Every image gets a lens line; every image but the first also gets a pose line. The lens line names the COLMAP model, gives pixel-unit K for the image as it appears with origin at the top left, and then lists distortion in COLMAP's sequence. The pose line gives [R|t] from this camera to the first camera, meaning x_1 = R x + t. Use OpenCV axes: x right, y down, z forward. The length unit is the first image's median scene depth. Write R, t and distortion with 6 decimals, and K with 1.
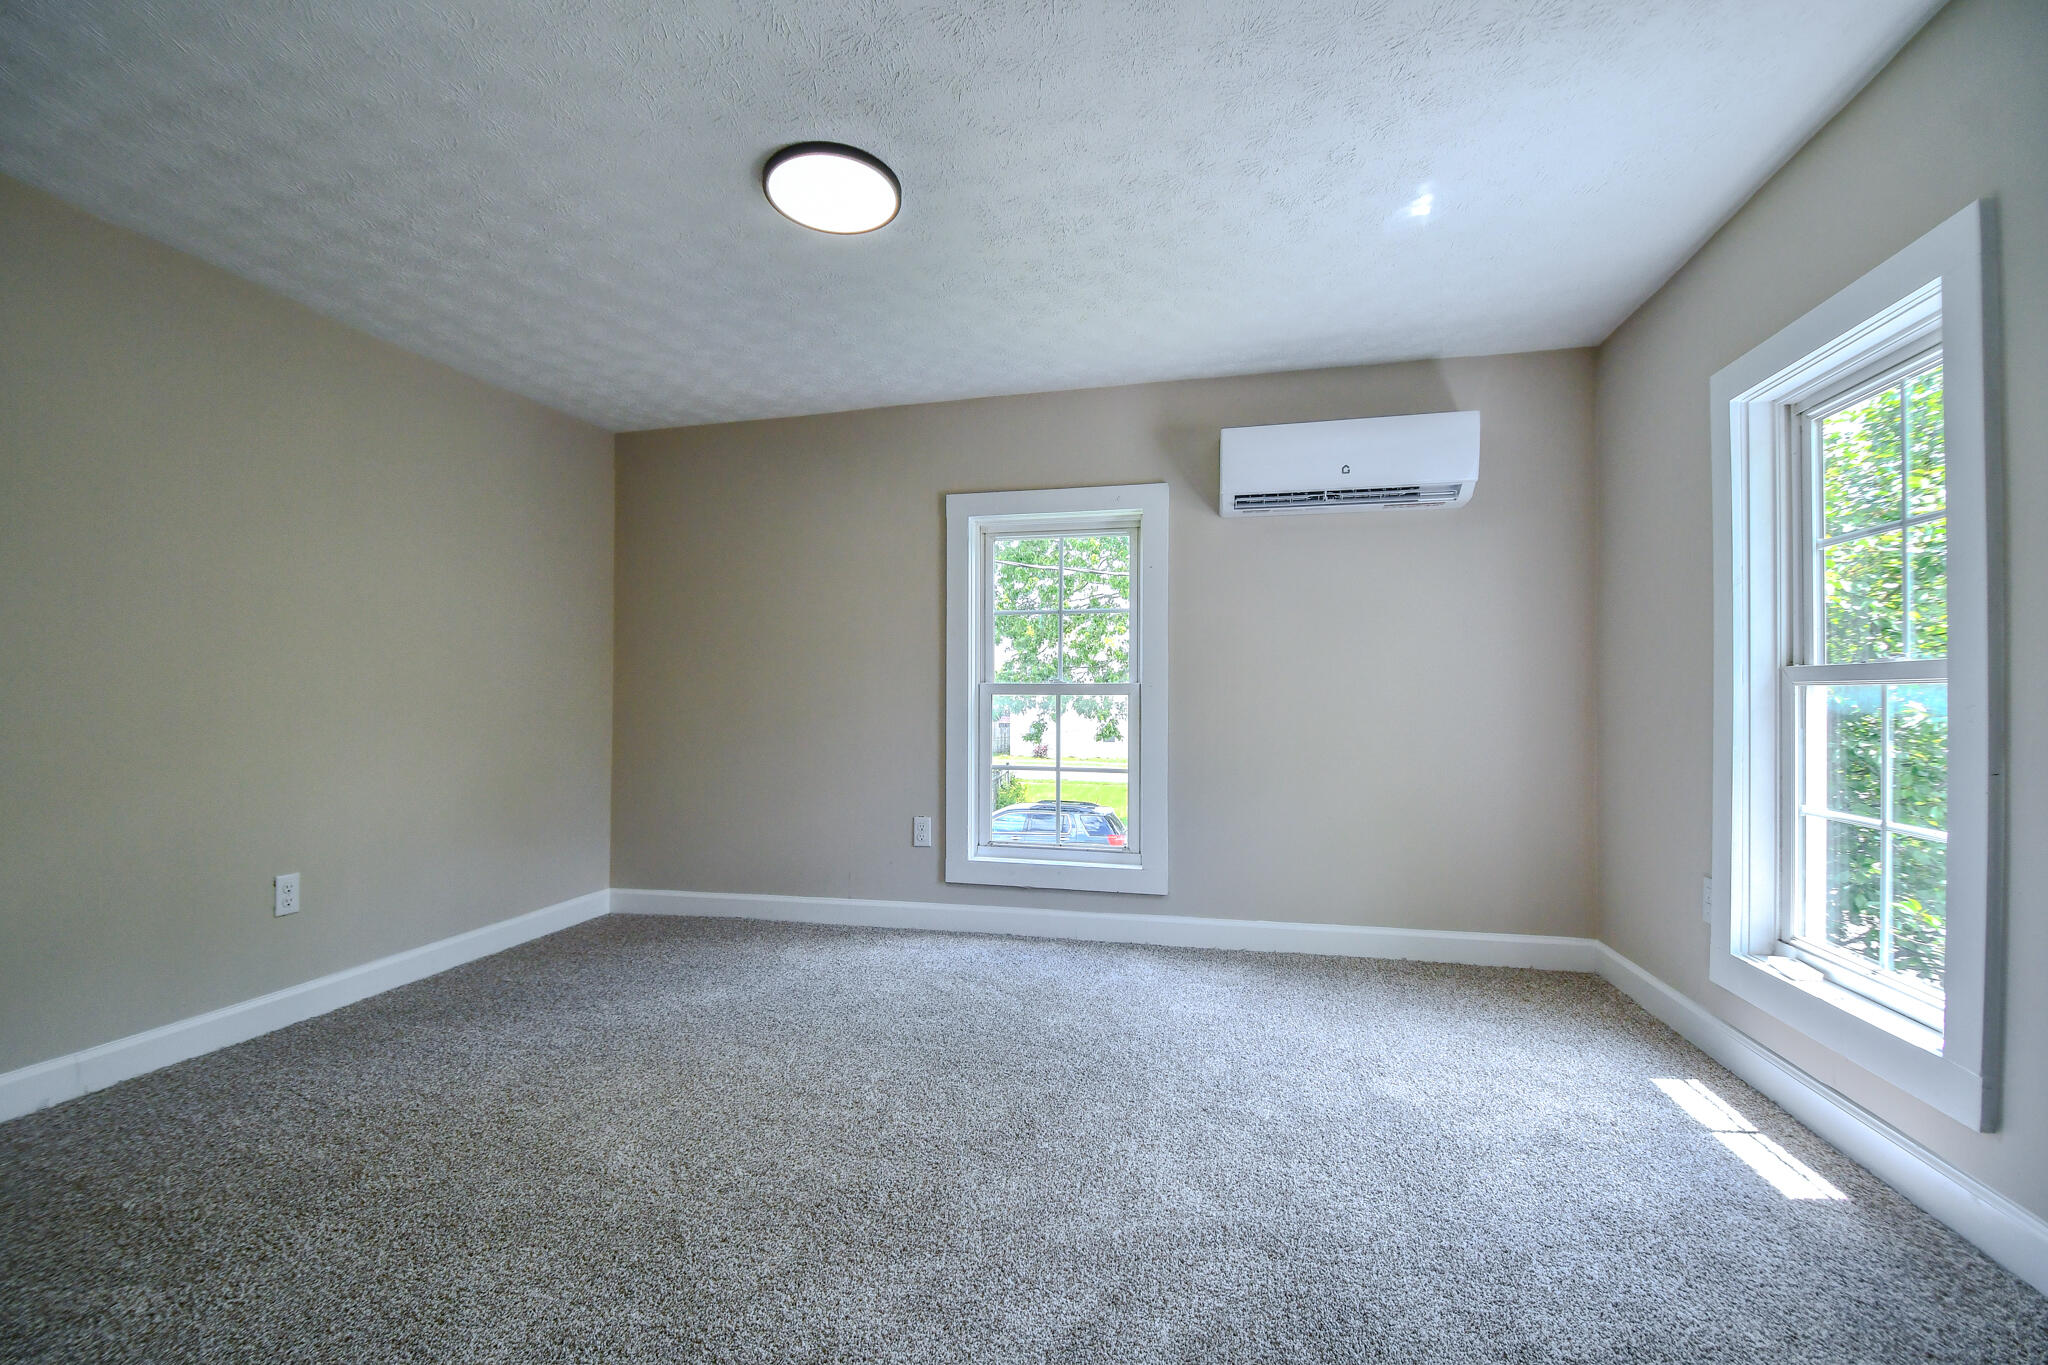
lens RADIAL K [[894.2, 0, 997.3], [0, 894.2, 693.9], [0, 0, 1]] dist [0.012041, -0.020385]
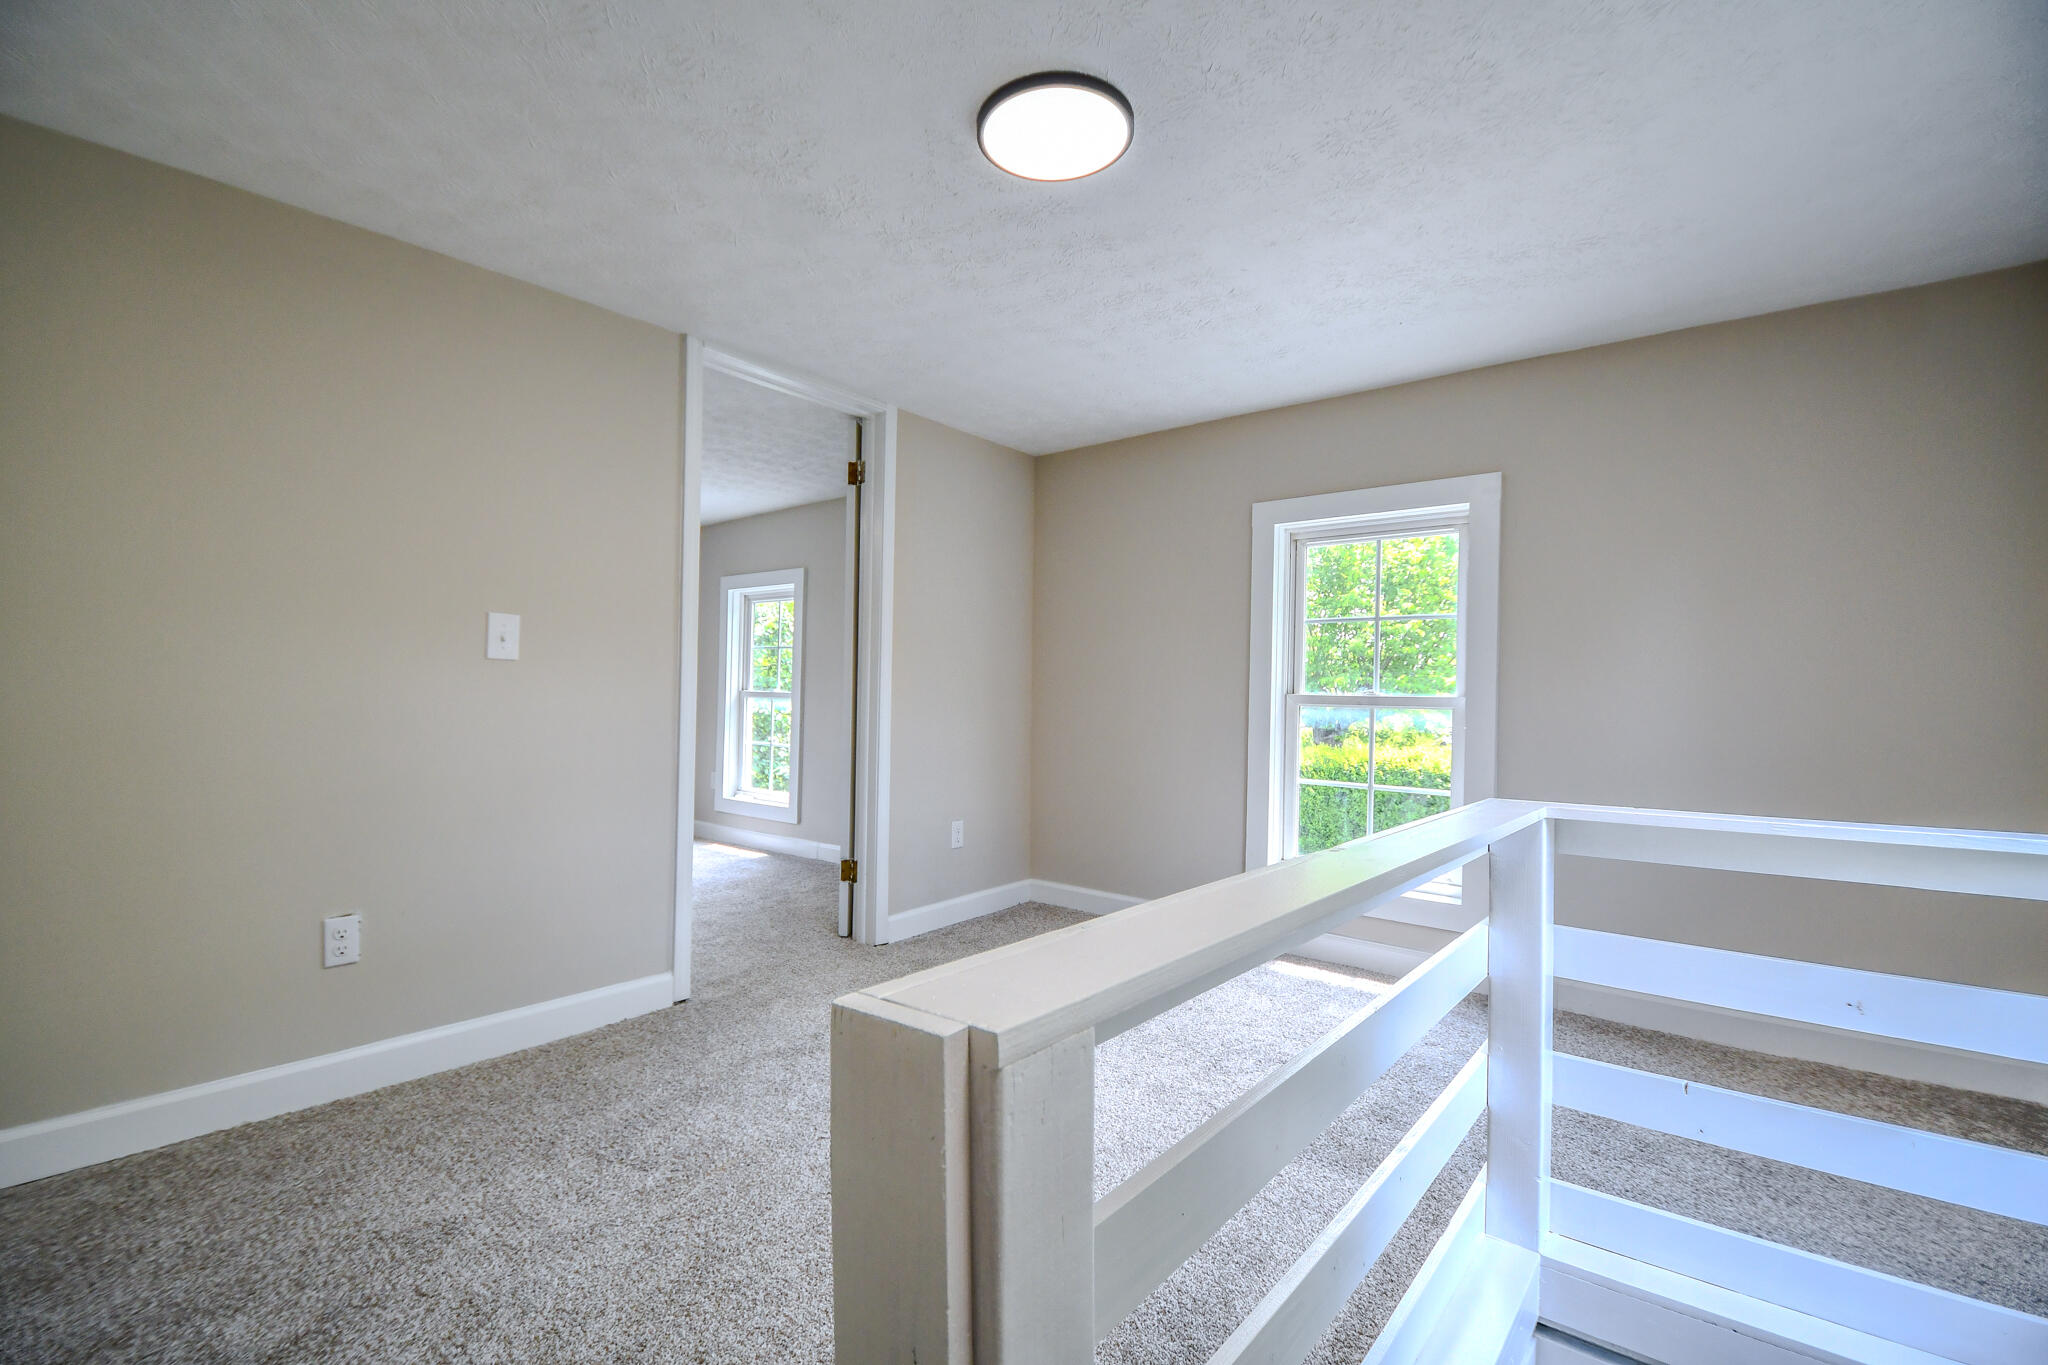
lens RADIAL K [[894.2, 0, 997.3], [0, 894.2, 693.9], [0, 0, 1]] dist [0.012041, -0.020385]
pose [[0.450102, 0.009723, 0.892924, -1.267528], [-0.020172, 0.999796, -0.000719, -0.037427], [-0.892750, -0.017689, 0.450206, -0.980034]]
